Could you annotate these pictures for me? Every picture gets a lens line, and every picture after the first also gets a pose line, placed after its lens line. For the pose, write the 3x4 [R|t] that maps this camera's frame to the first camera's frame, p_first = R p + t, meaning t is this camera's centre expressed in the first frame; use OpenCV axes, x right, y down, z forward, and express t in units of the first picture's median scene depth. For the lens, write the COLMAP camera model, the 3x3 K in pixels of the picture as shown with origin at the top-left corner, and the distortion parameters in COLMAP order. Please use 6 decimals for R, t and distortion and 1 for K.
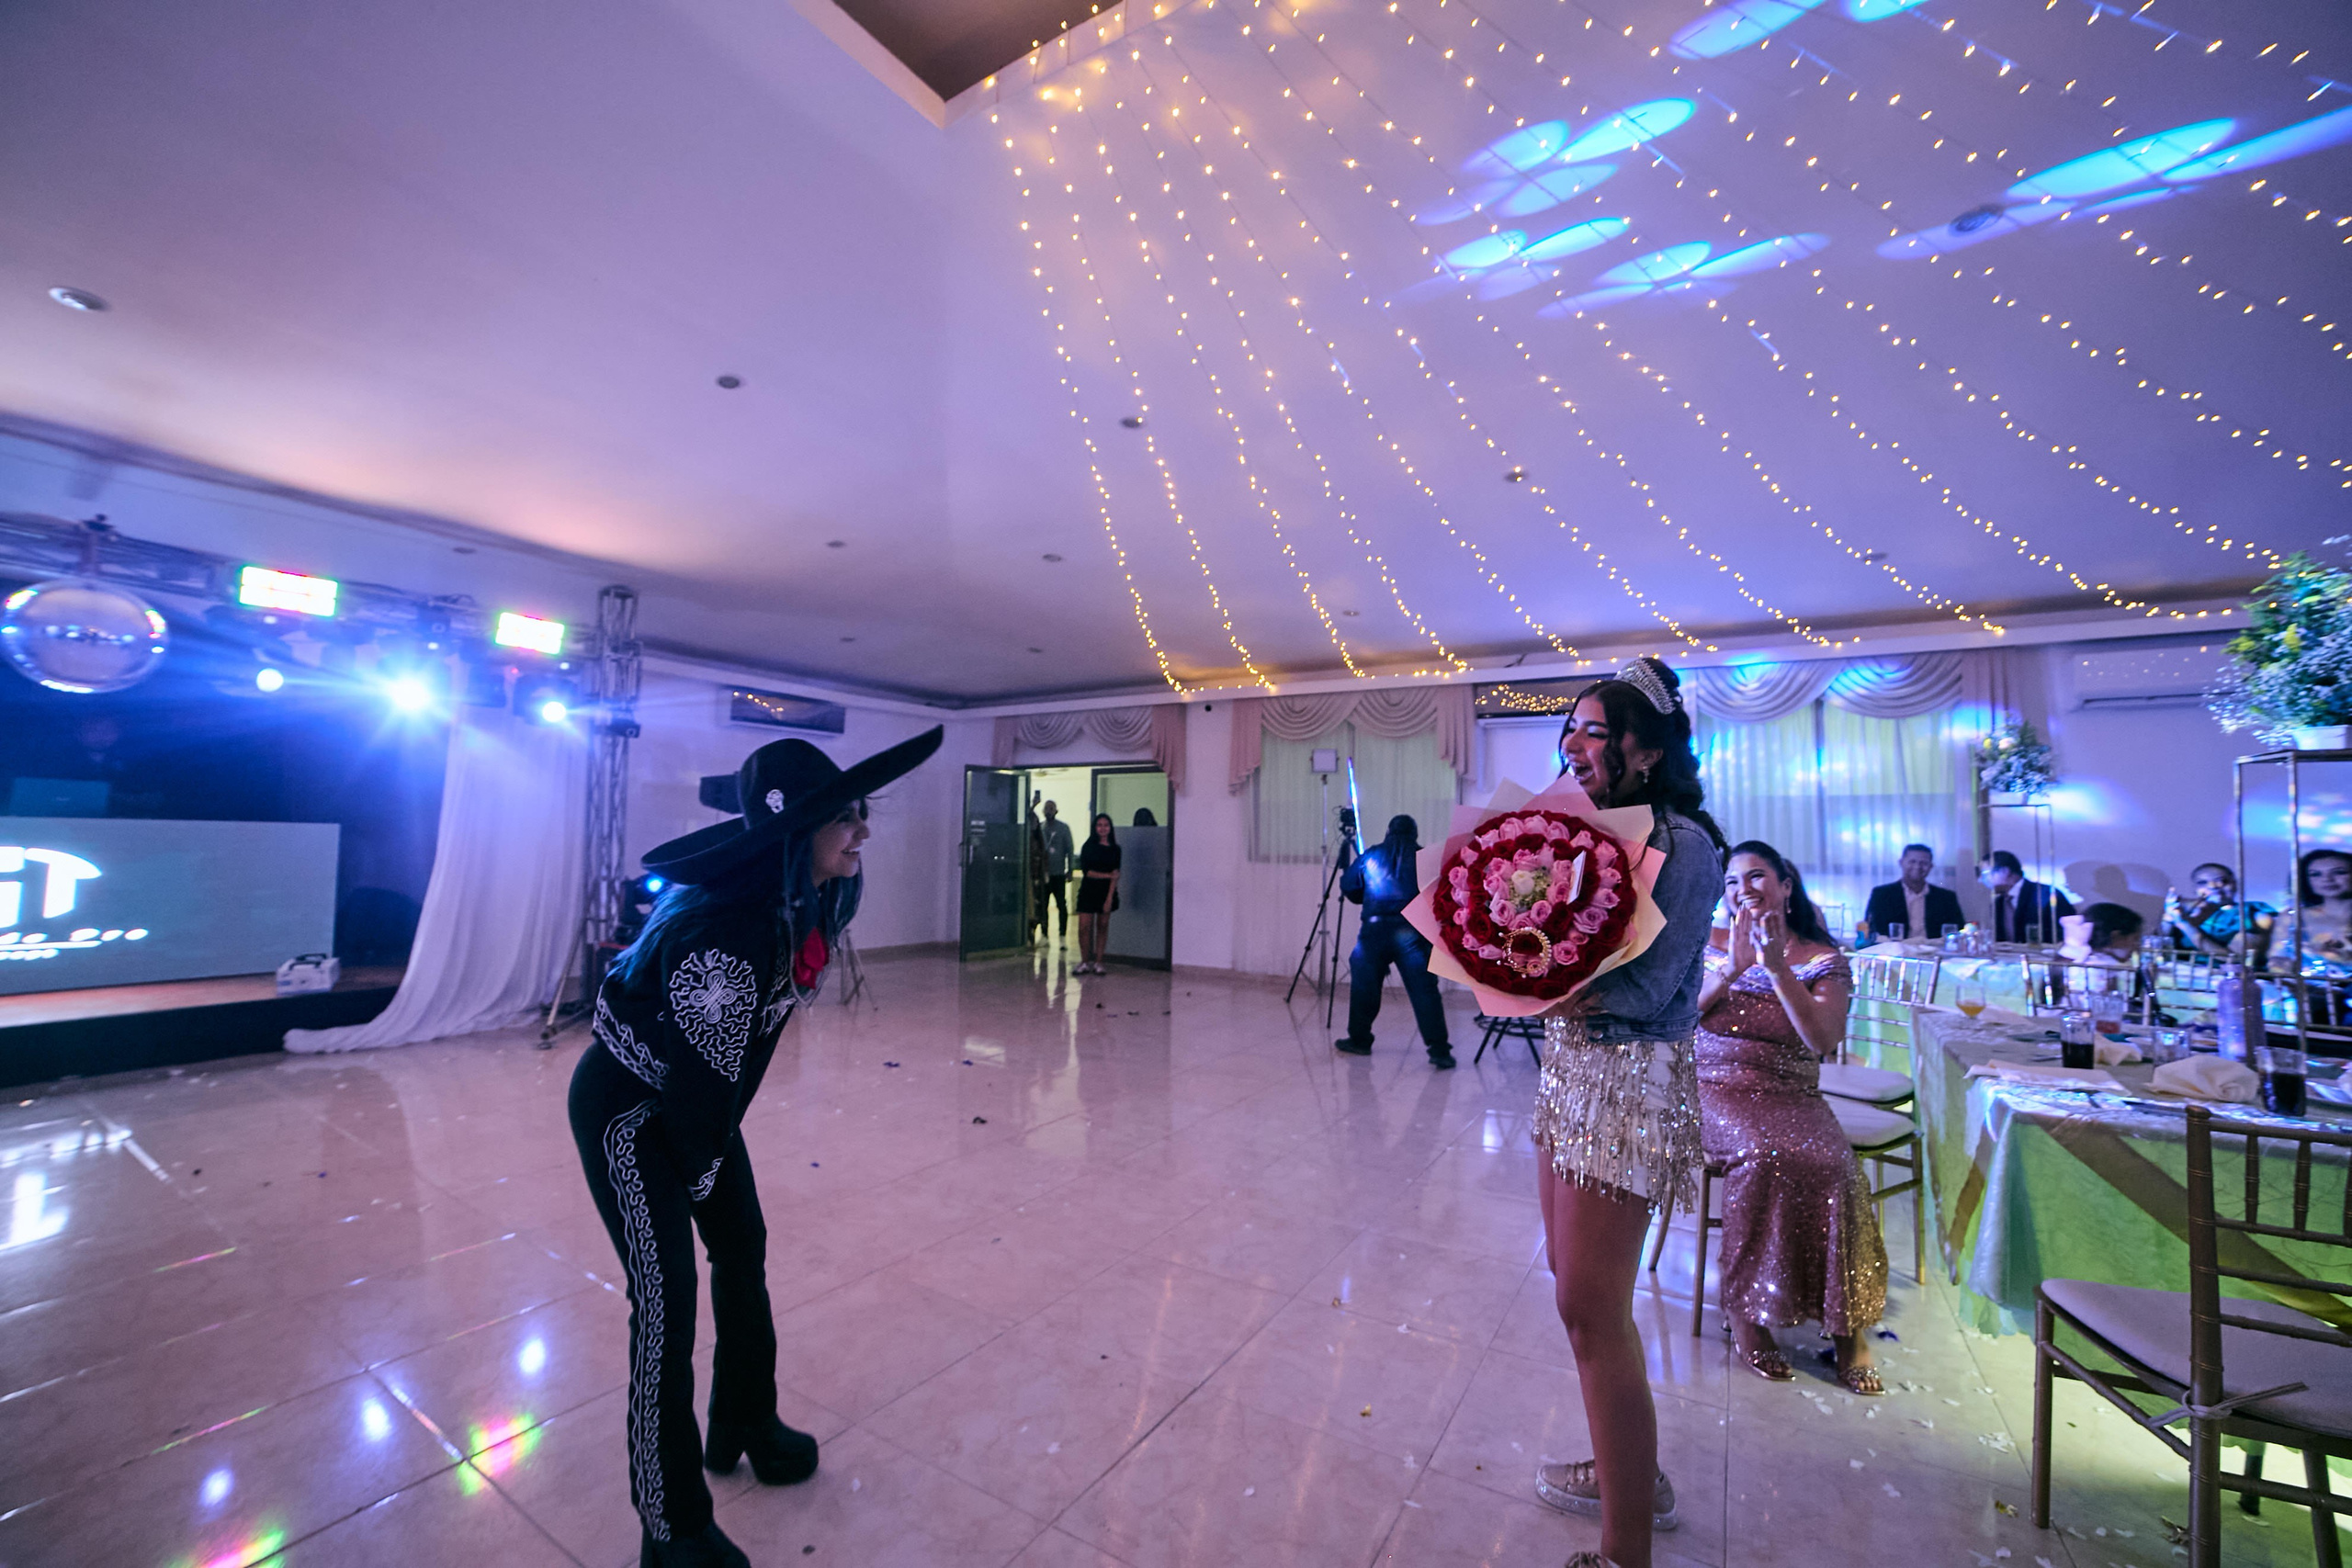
lens RADIAL K [[970.5, 0, 1176.0], [0, 970.5, 784.0], [0, 0, 1]] dist [-0.087289, 0.028066]
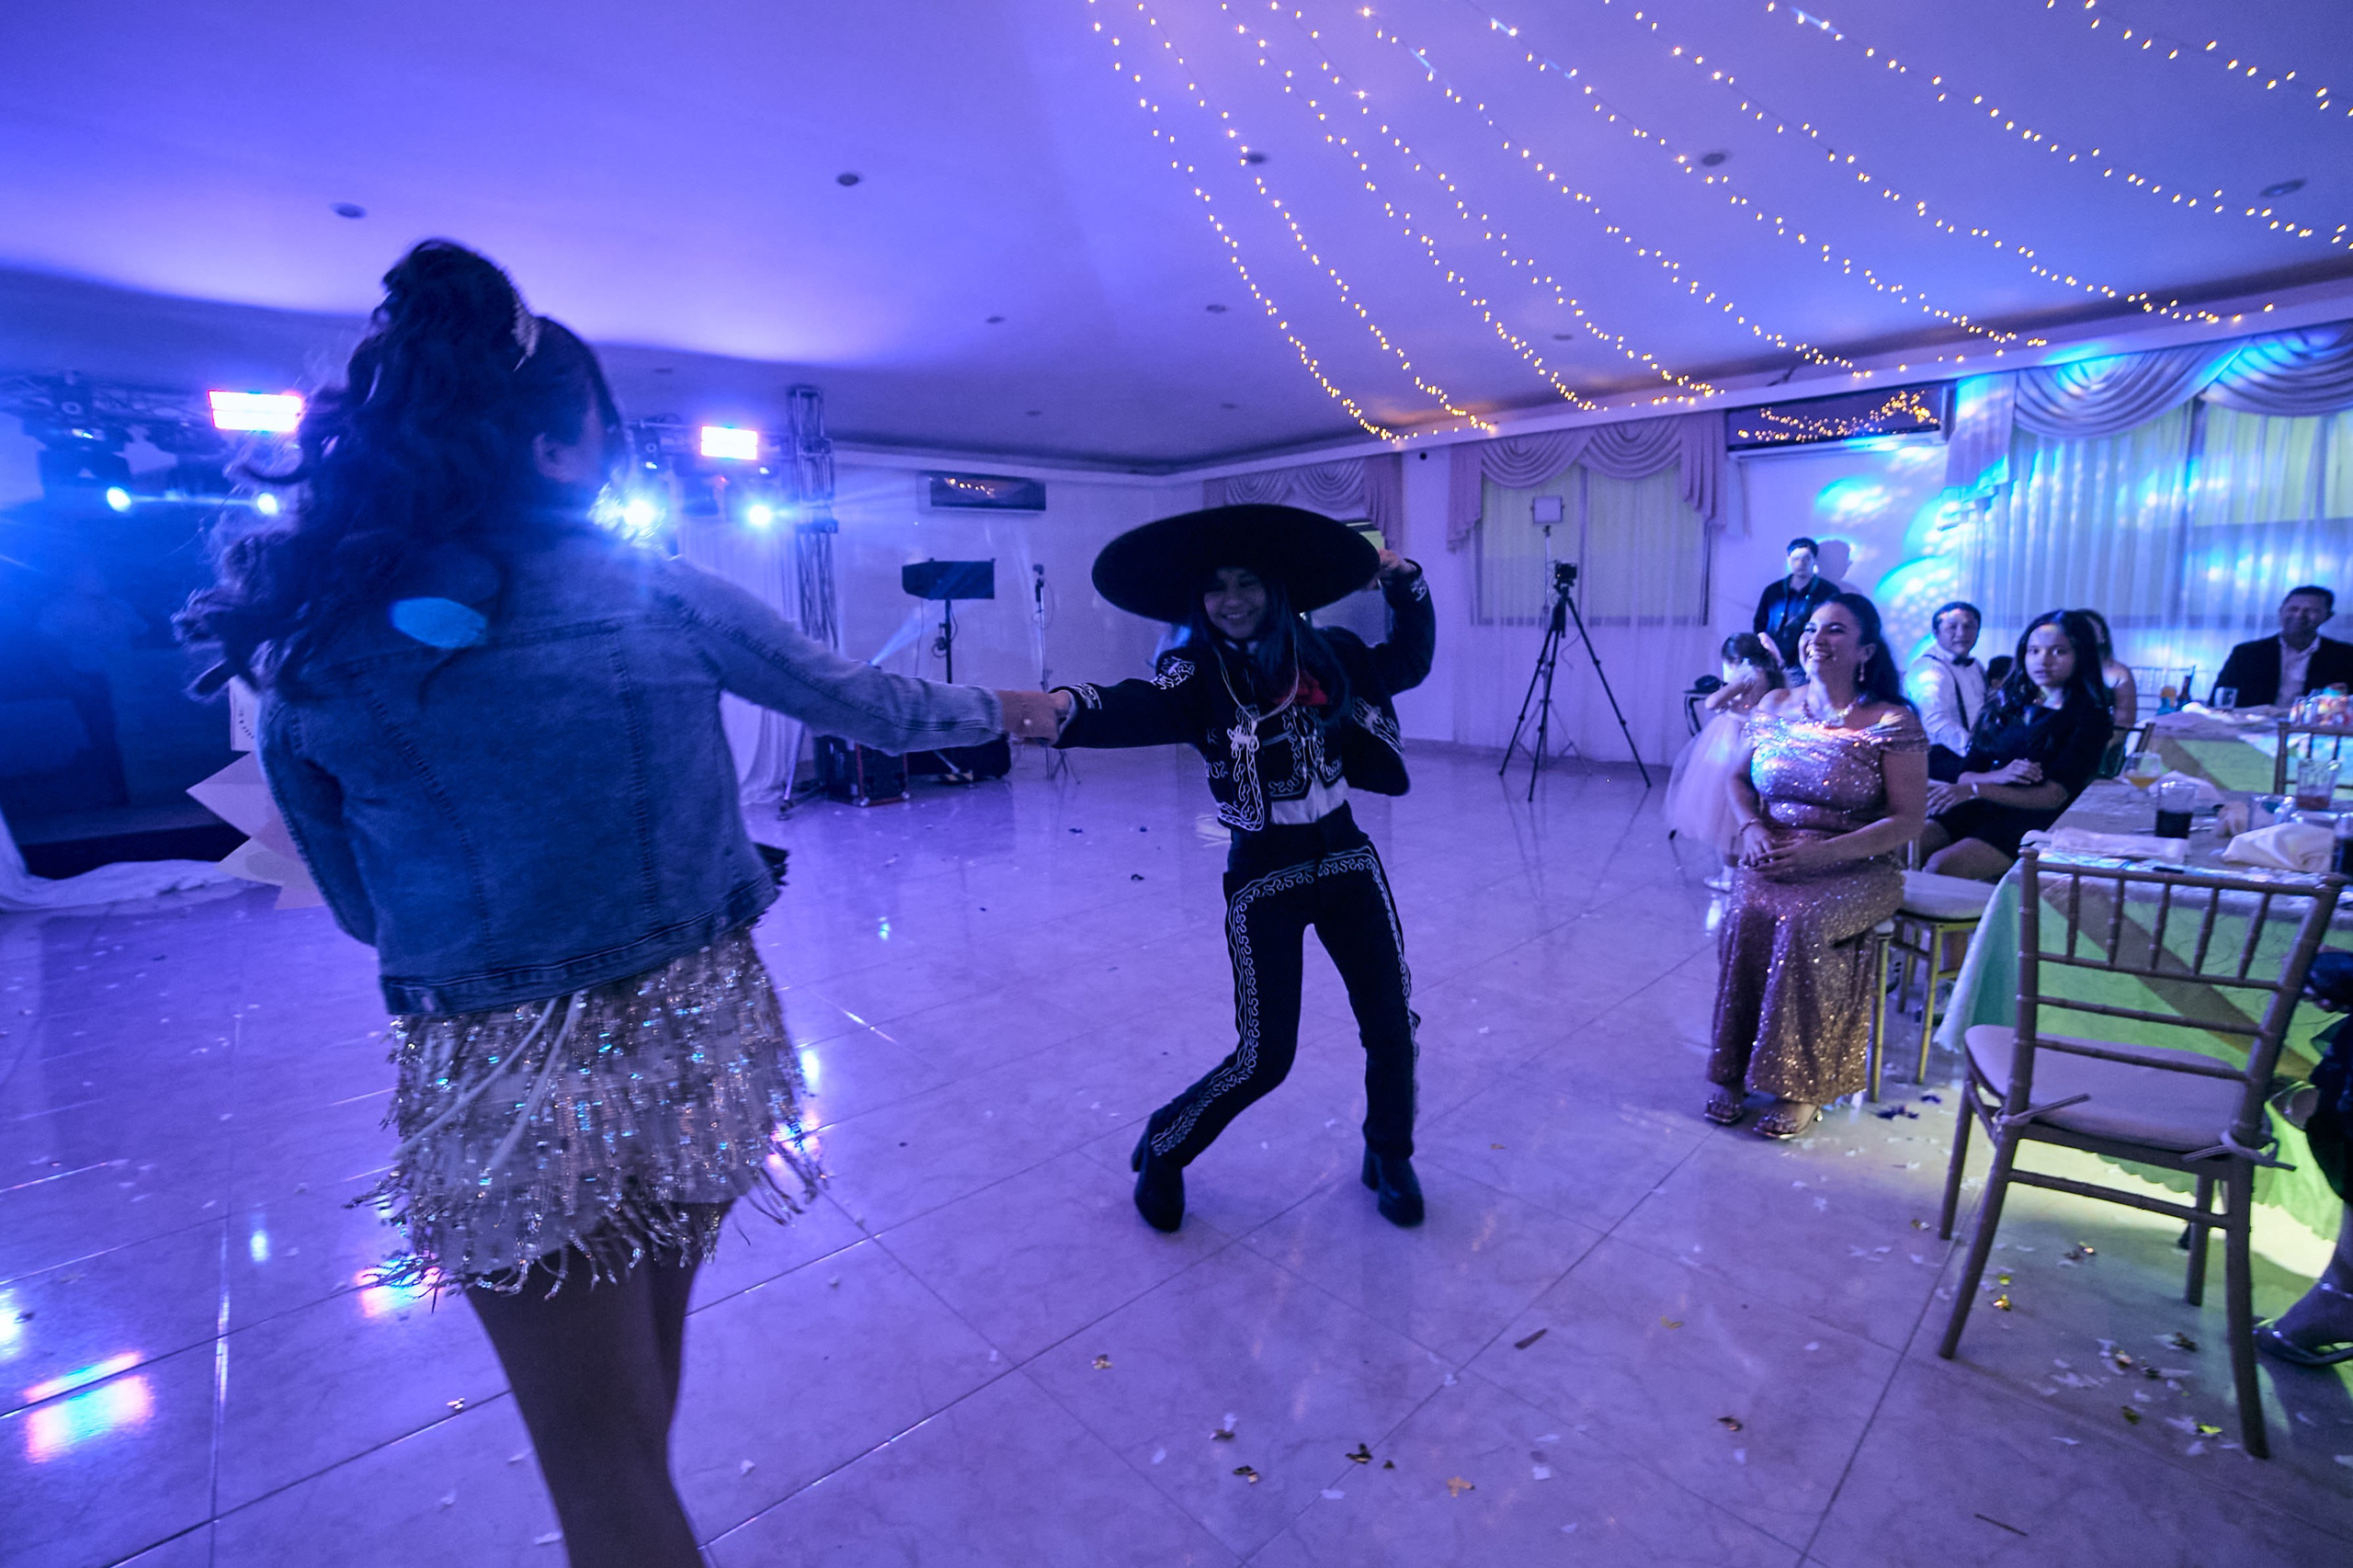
lens RADIAL K [[1126.8, 0, 1237.7], [0, 1126.8, 791.6], [0, 0, 1]] dist [-0.104243, 0.049762]
pose [[0.964906, 0.003380, -0.262574, 0.159581], [0.054132, 0.975881, 0.211484, -0.002889], [0.256956, -0.218276, 0.941451, -0.096399]]
